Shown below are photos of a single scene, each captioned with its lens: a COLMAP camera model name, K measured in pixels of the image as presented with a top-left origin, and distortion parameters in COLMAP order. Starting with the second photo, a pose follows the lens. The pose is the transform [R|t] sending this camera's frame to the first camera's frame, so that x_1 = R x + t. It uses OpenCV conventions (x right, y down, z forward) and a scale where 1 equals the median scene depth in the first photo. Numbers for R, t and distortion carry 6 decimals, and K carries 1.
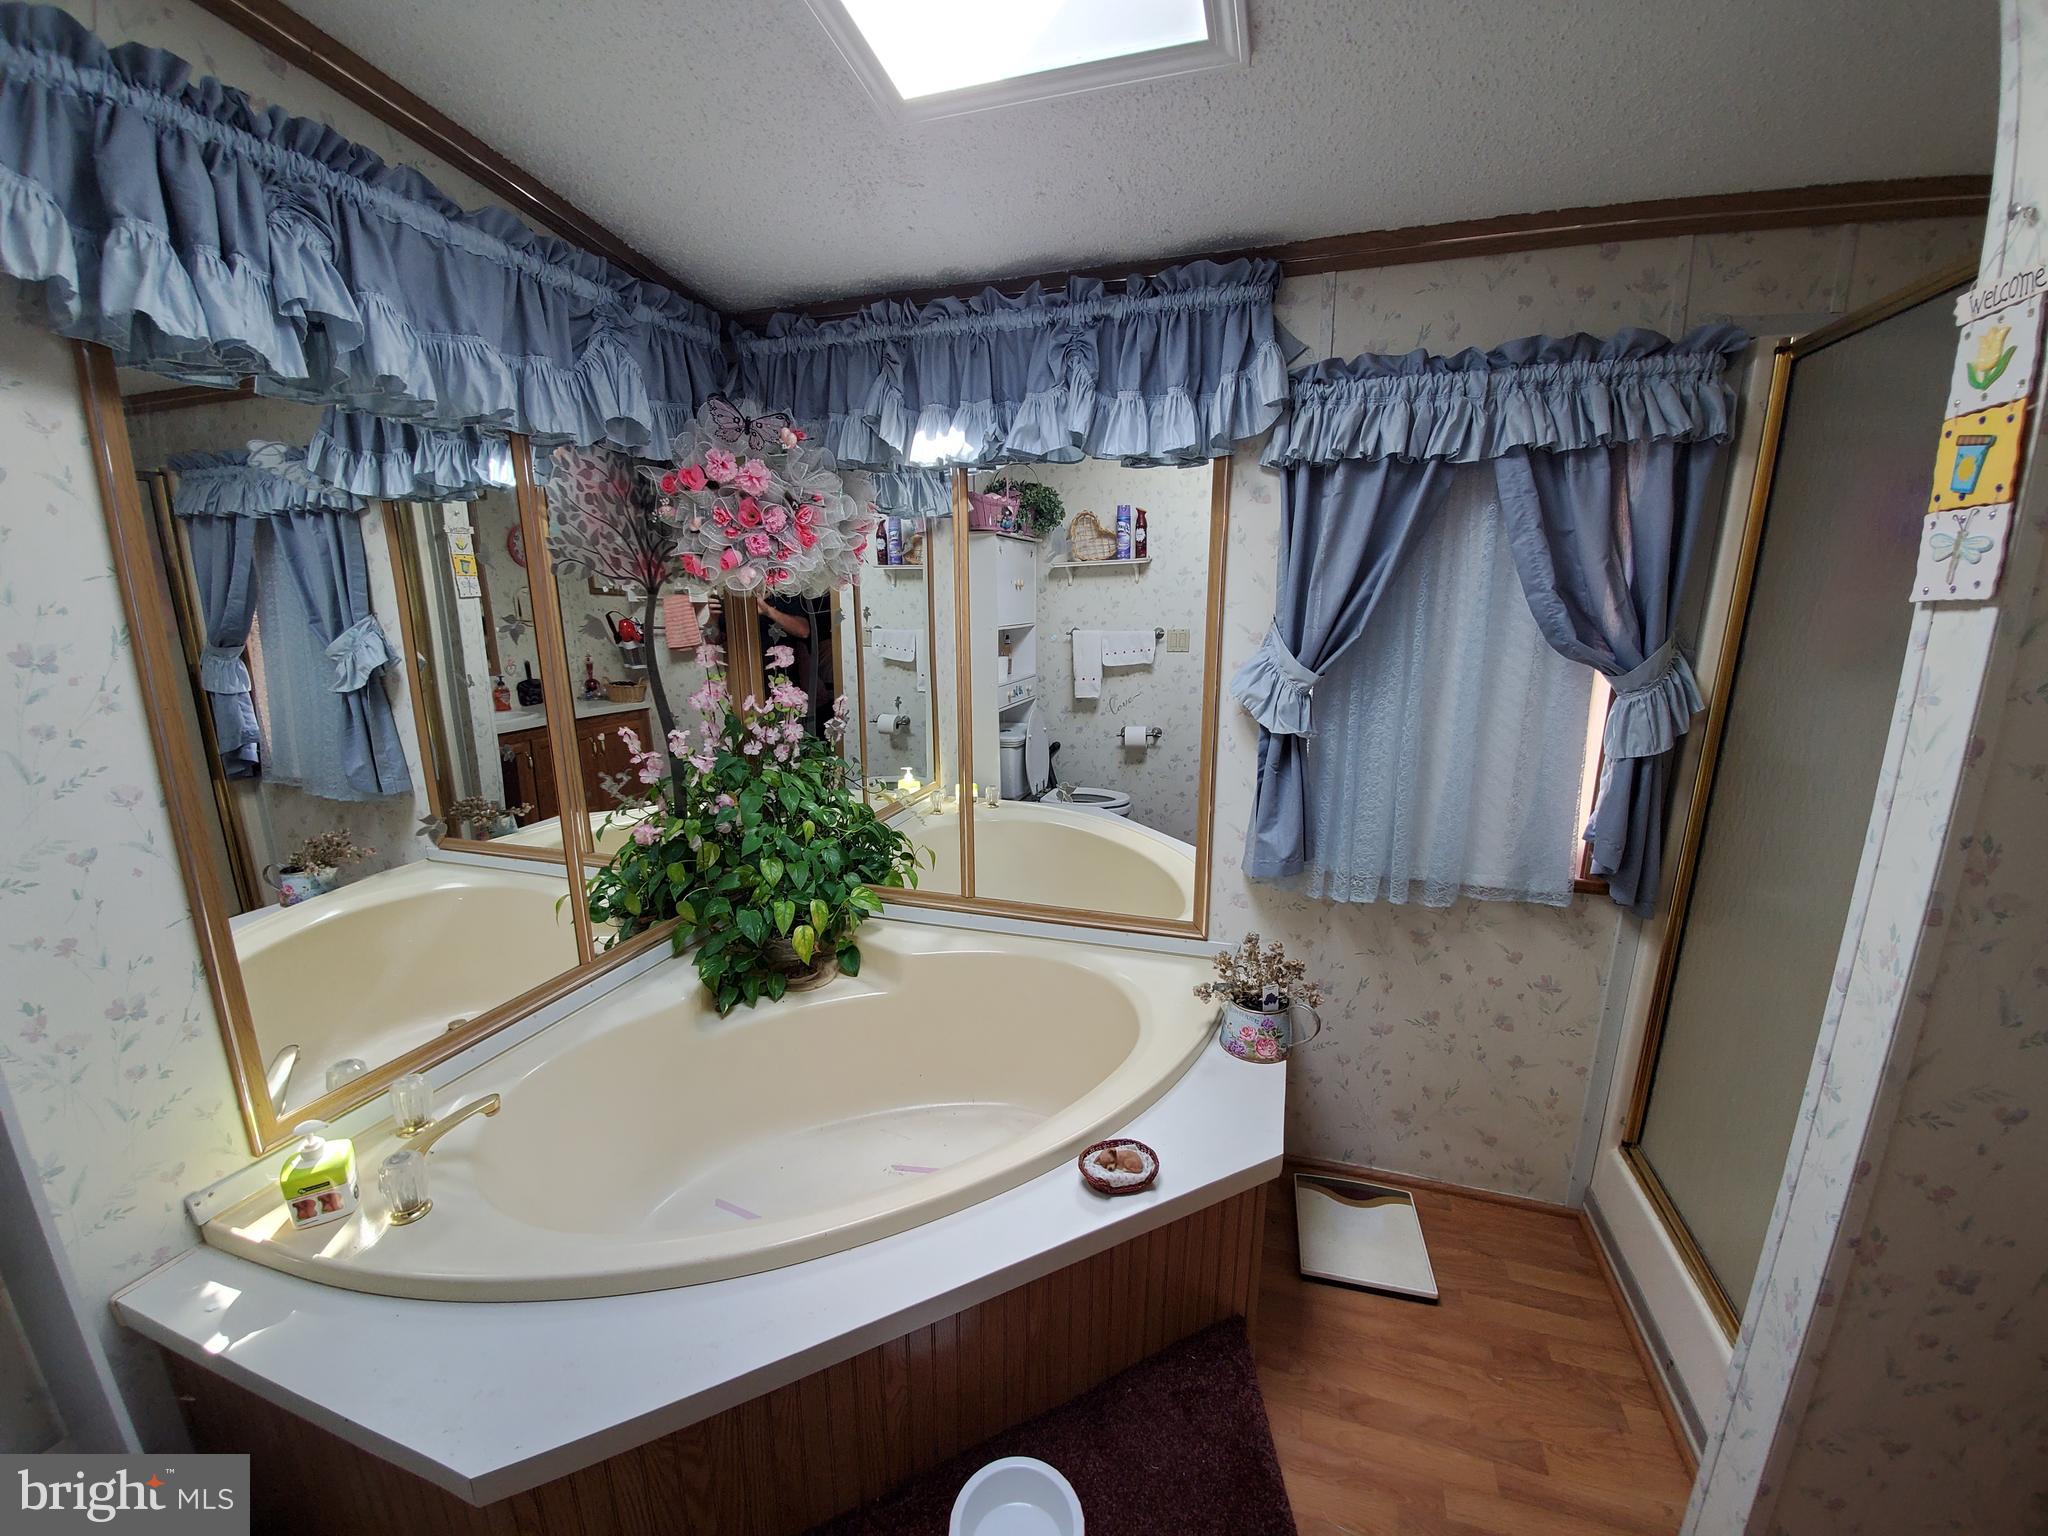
lens RADIAL K [[810.8, 0, 1031.4], [0, 810.8, 786.0], [0, 0, 1]] dist [0.013611, -0.018060]
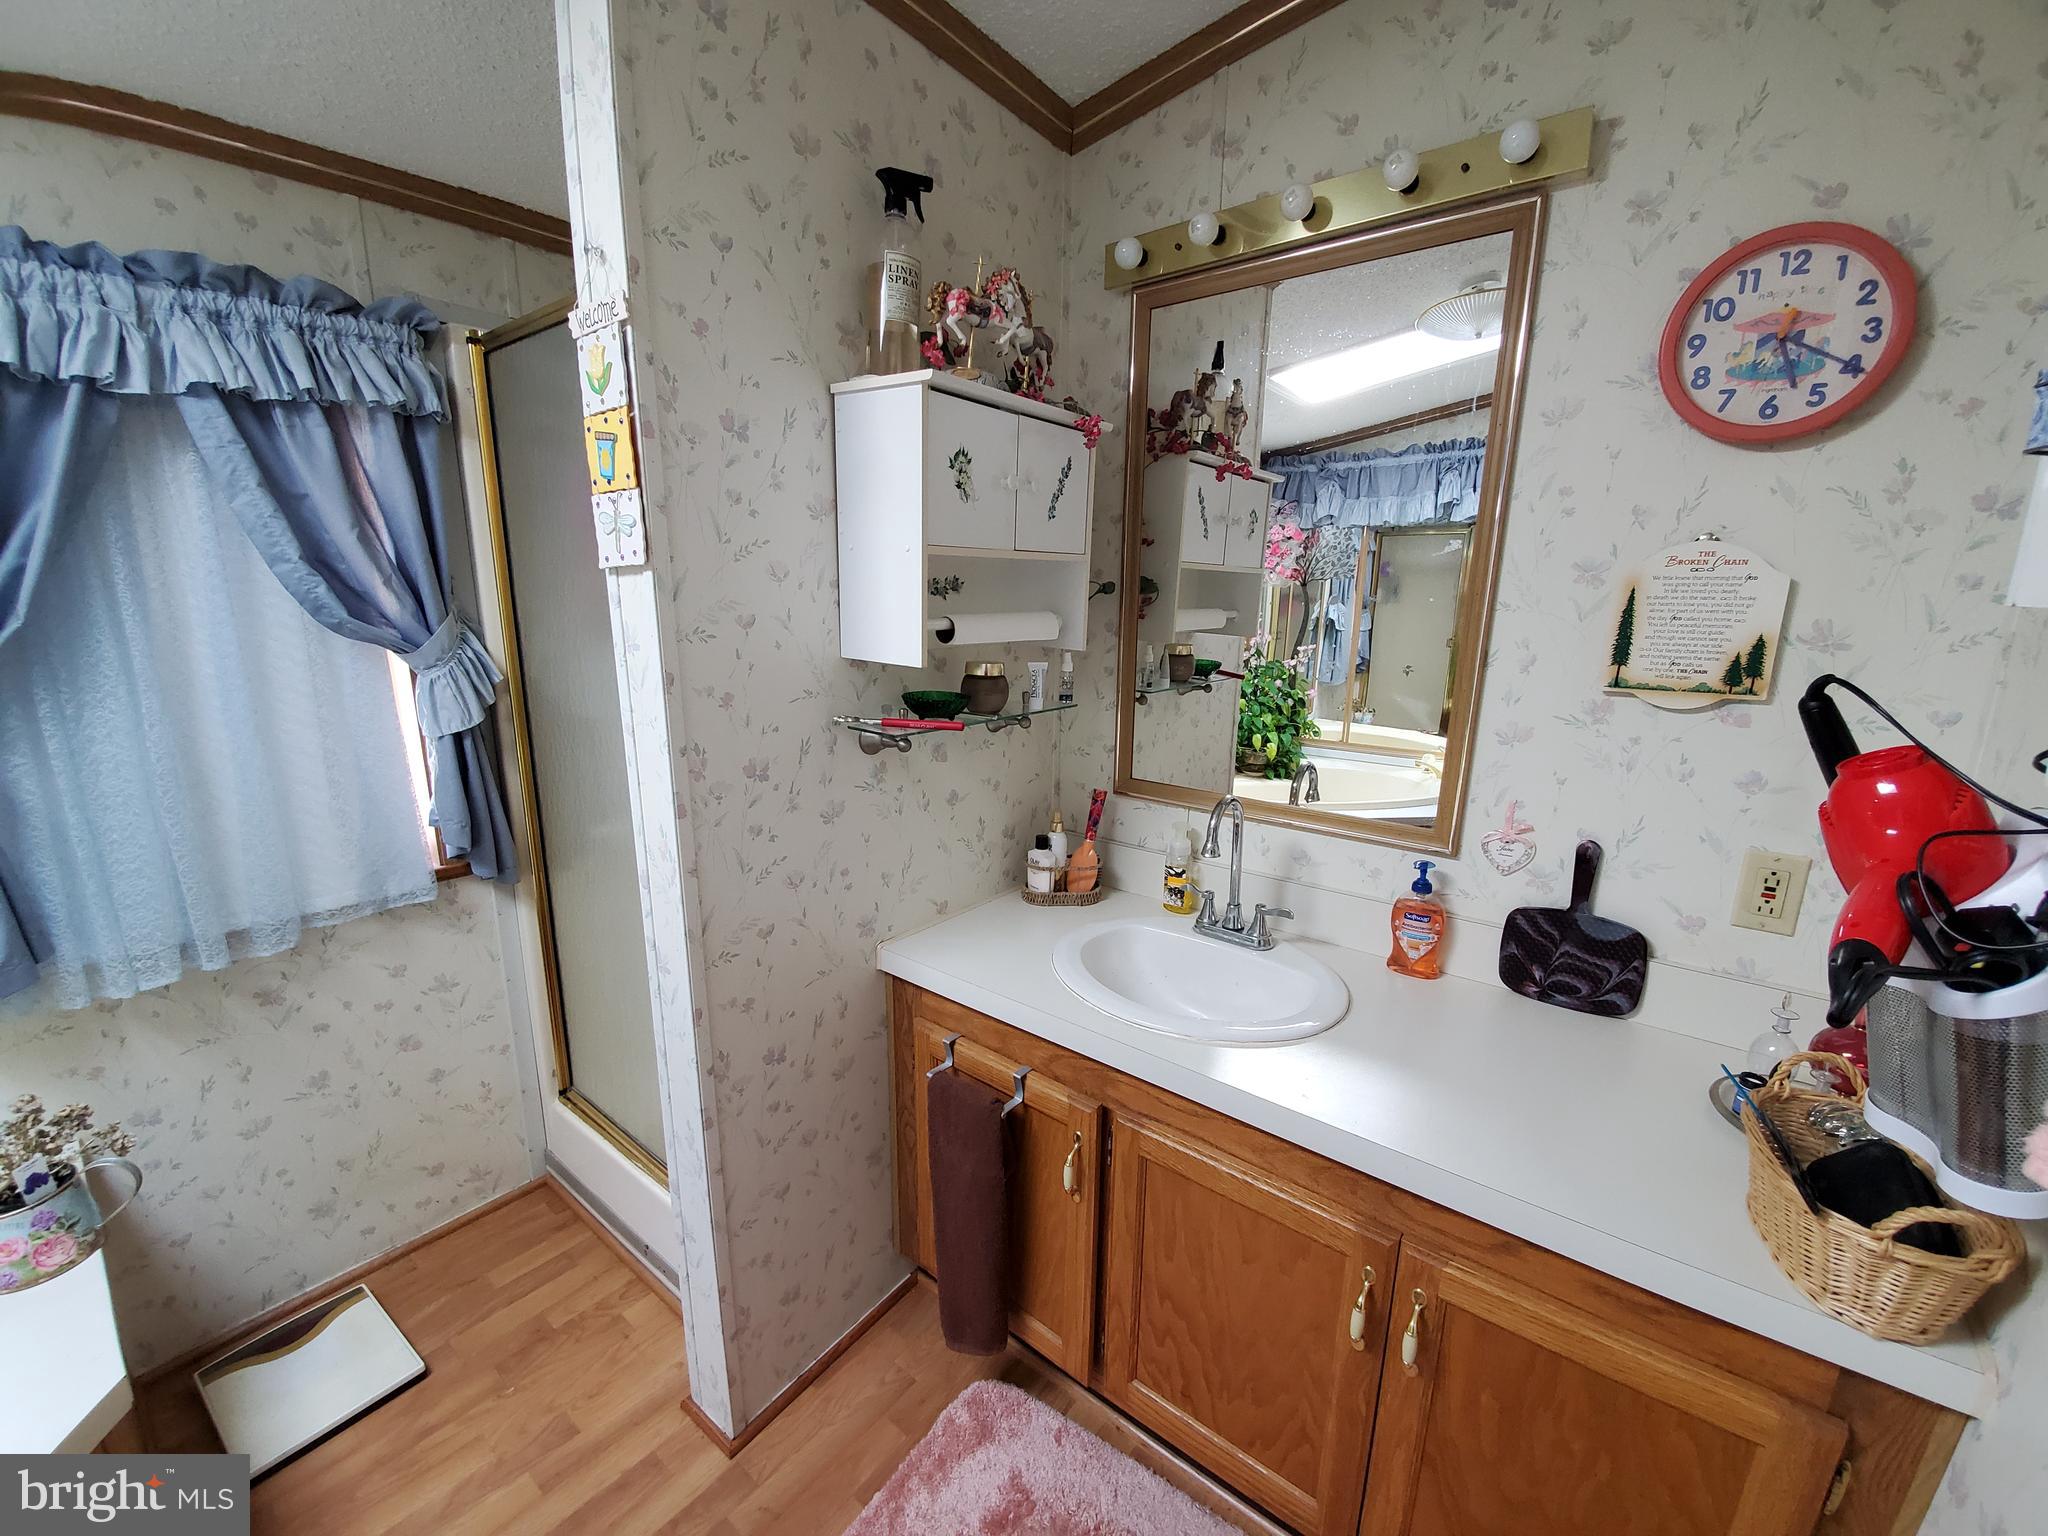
lens RADIAL K [[810.8, 0, 1031.4], [0, 810.8, 786.0], [0, 0, 1]] dist [0.013611, -0.018060]
pose [[0.343684, -0.210489, 0.915192, 0.057698], [0.200205, 0.968575, 0.147583, 0.020546], [-0.917496, 0.132504, 0.375024, -0.014028]]
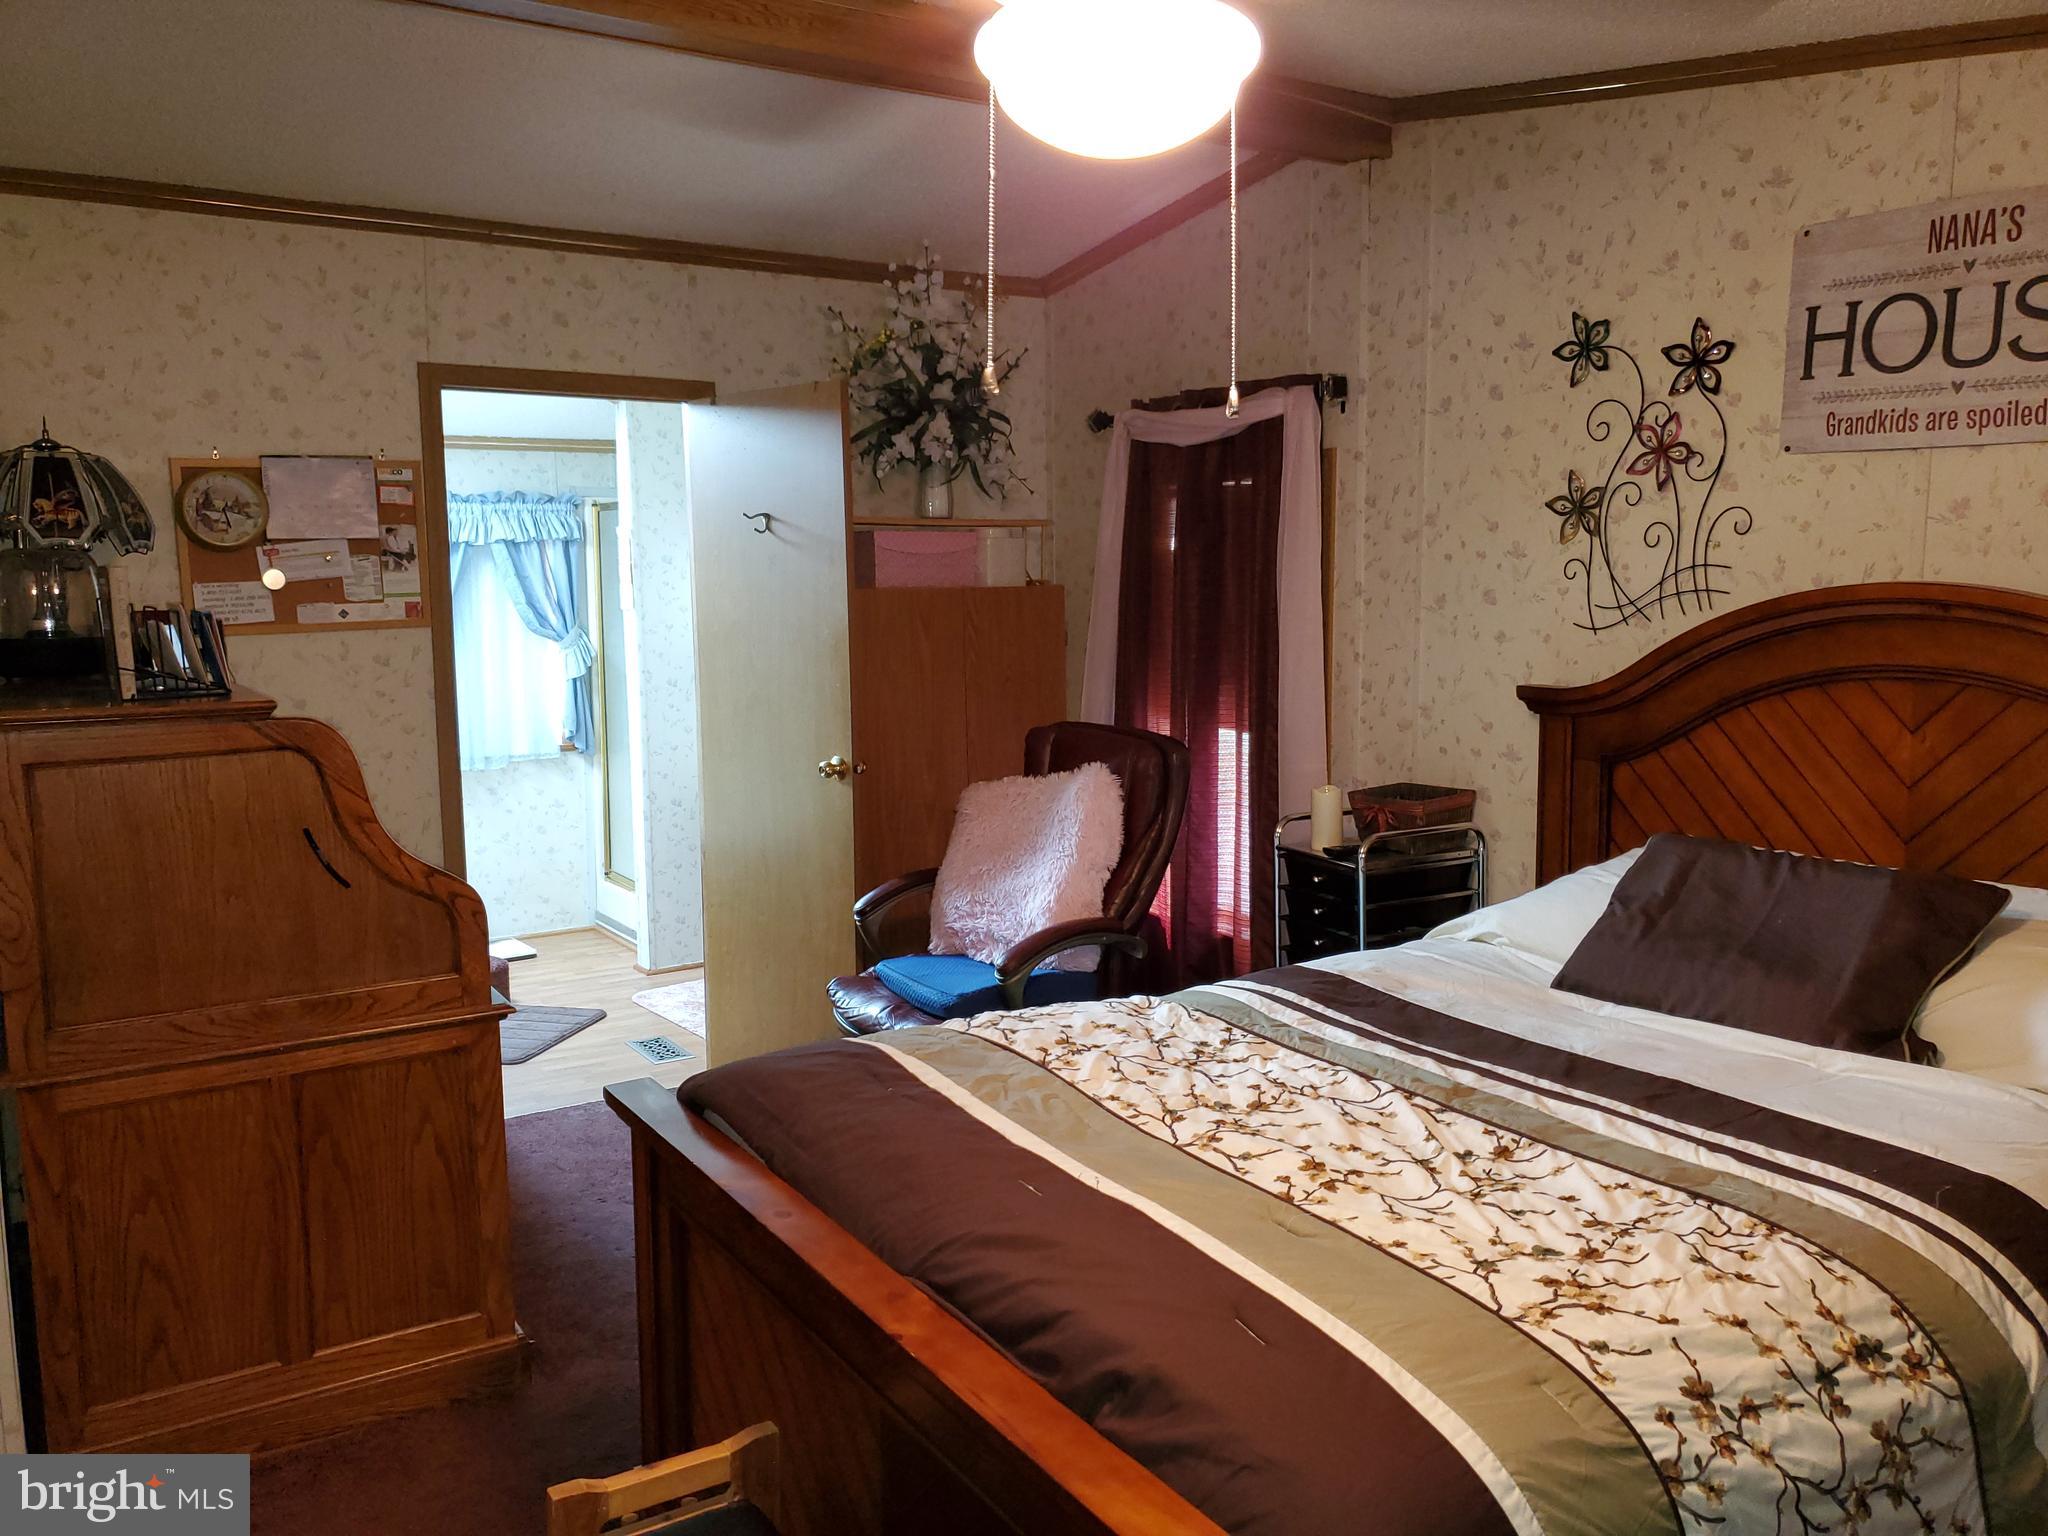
lens RADIAL K [[1598.4, 0, 1027.8], [0, 1598.4, 756.9], [0, 0, 1]] dist [0.020878, 0.004032]
pose [[0.631522, -0.095785, 0.769419, -1.653754], [0.186154, 0.982046, -0.030536, 0.485367], [-0.752680, 0.162515, 0.638014, -2.398048]]
